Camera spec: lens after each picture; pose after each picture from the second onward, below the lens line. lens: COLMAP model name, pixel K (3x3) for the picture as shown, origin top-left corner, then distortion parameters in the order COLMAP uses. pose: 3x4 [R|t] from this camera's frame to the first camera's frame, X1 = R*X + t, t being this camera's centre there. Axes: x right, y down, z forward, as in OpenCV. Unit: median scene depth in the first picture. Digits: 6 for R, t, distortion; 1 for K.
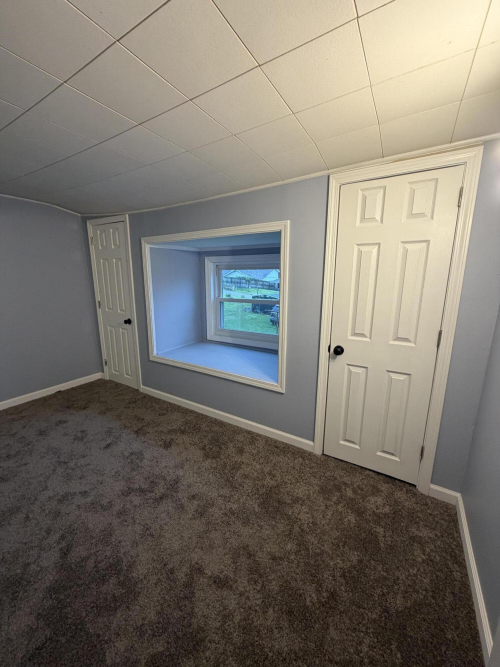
lens RADIAL K [[264.9, 0, 248.6], [0, 264.9, 332.3], [0, 0, 1]] dist [0.002957, 0.000373]
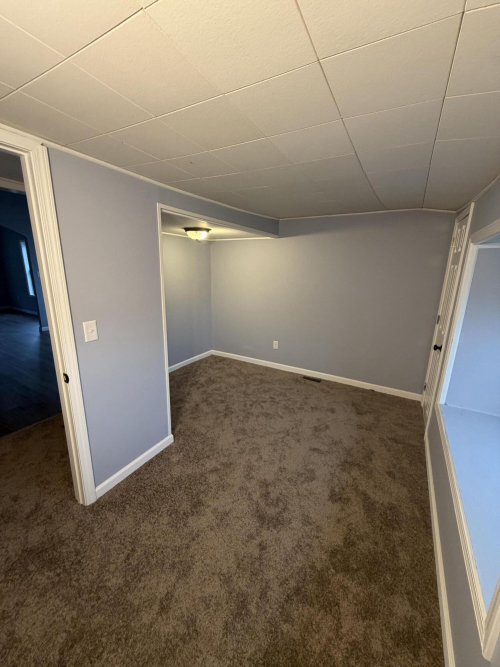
lens RADIAL K [[264.9, 0, 250.3], [0, 264.9, 331.7], [0, 0, 1]] dist [0.002957, 0.000373]
pose [[0.020730, 0.240458, -0.970438, 0.363476], [-0.223292, 0.947242, 0.229940, -0.194522], [0.974531, 0.211925, 0.073329, 0.566432]]
